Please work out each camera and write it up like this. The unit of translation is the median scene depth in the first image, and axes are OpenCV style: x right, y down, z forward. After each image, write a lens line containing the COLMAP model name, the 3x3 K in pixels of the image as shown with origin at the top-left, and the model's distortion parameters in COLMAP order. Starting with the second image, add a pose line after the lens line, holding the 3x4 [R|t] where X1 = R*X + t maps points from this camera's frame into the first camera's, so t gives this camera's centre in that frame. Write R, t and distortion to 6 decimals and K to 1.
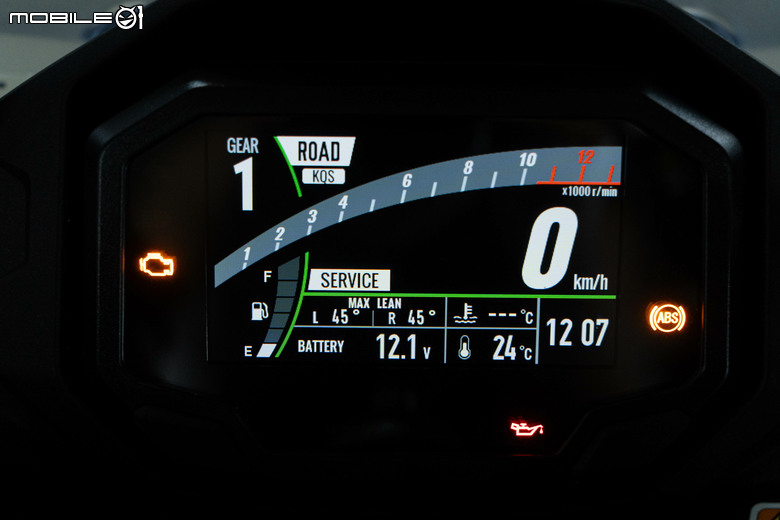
lens RADIAL K [[1031.4, 0, 390.0], [0, 1031.4, 260.0], [0, 0, 1]] dist [-0.082482, -0.018757]
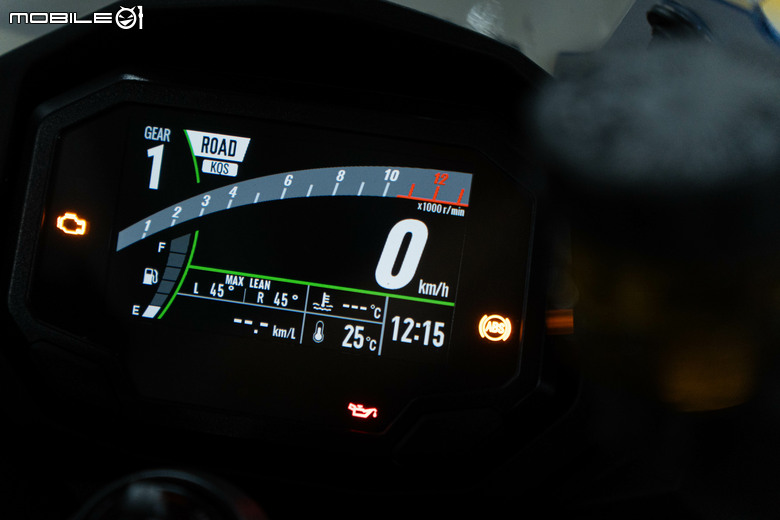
lens RADIAL K [[2393.5, 0, 390.0], [0, 2393.5, 260.0], [0, 0, 1]] dist [-0.182260, -0.844508]
pose [[0.980390, 0.130097, -0.148018, 0.538969], [-0.148500, 0.981492, -0.120921, 0.320282], [0.129547, 0.140531, 0.981564, -1.624090]]
